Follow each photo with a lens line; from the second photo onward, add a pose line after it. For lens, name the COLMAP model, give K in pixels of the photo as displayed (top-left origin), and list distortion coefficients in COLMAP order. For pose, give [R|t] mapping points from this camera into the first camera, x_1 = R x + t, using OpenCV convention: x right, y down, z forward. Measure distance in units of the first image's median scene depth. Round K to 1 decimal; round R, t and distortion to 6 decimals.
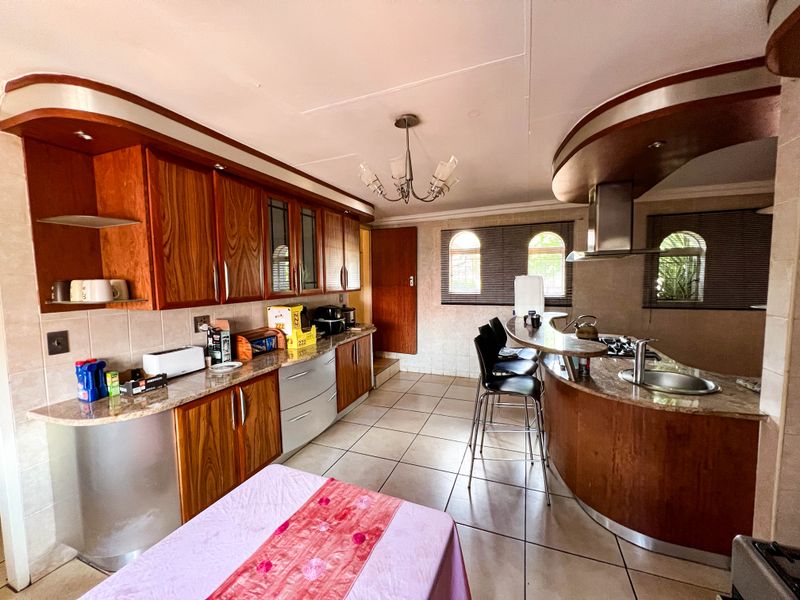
lens RADIAL K [[320.6, 0, 400.3], [0, 320.6, 303.7], [0, 0, 1]] dist [-0.000935, 0.000294]
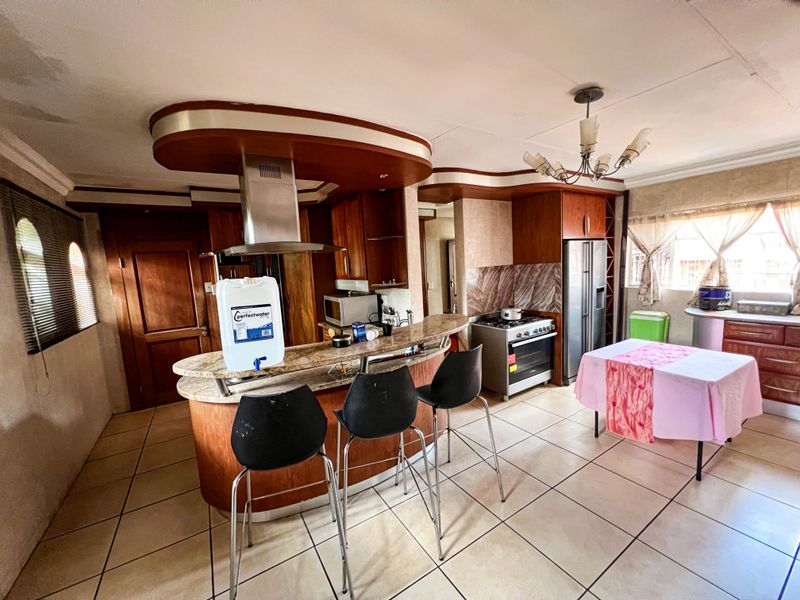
lens RADIAL K [[320.6, 0, 400.3], [0, 320.6, 303.7], [0, 0, 1]] dist [-0.000935, 0.000294]
pose [[-0.806828, -0.010802, 0.590687, -0.044975], [0.116543, 0.977276, 0.177058, -0.086219], [-0.579177, 0.211696, -0.787235, 0.991757]]
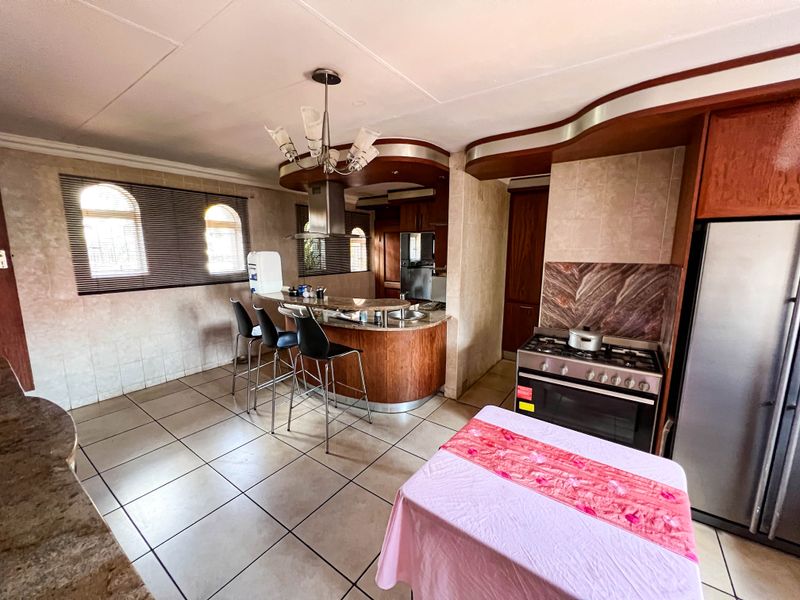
lens RADIAL K [[320.6, 0, 400.3], [0, 320.6, 303.7], [0, 0, 1]] dist [-0.000935, 0.000294]
pose [[0.239228, -0.151377, 0.959091, -0.387609], [0.070956, 0.987857, 0.138218, -0.028181], [-0.968367, 0.034987, 0.247064, 0.273364]]
